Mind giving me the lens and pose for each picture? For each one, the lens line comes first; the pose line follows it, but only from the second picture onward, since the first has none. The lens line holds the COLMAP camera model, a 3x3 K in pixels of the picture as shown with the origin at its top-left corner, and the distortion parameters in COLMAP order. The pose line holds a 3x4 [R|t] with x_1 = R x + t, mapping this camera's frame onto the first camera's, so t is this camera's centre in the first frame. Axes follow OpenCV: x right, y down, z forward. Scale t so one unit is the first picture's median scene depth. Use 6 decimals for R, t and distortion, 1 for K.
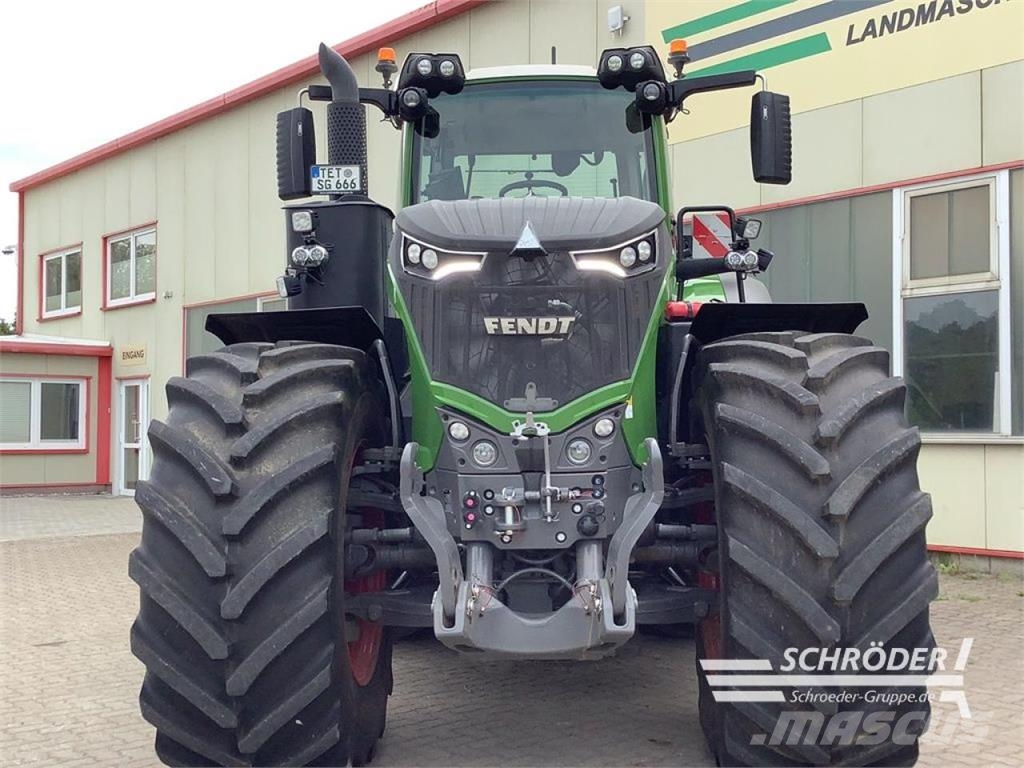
lens RADIAL K [[1231.7, 0, 516.6], [0, 1231.7, 378.3], [0, 0, 1]] dist [0.095390, -0.152361]
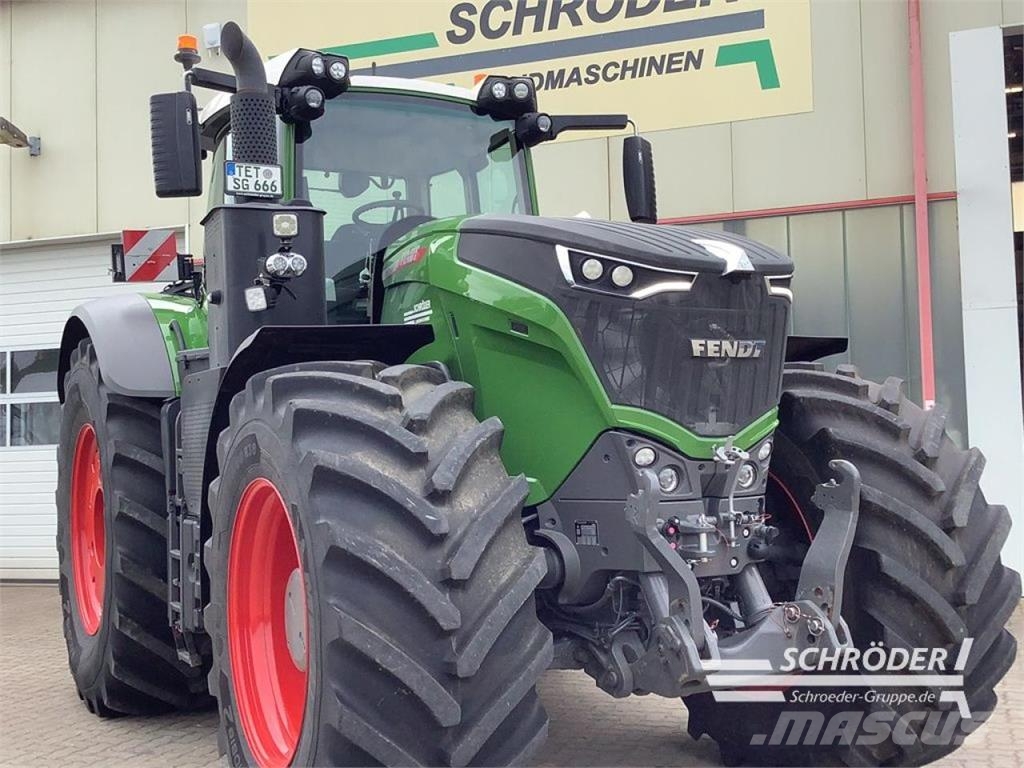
lens RADIAL K [[1231.7, 0, 516.6], [0, 1231.7, 378.3], [0, 0, 1]] dist [0.095390, -0.152361]
pose [[0.867343, 0.015880, 0.497457, -0.423626], [0.000854, 0.999442, -0.033393, 0.009495], [-0.497709, 0.029389, 0.866846, 0.151720]]
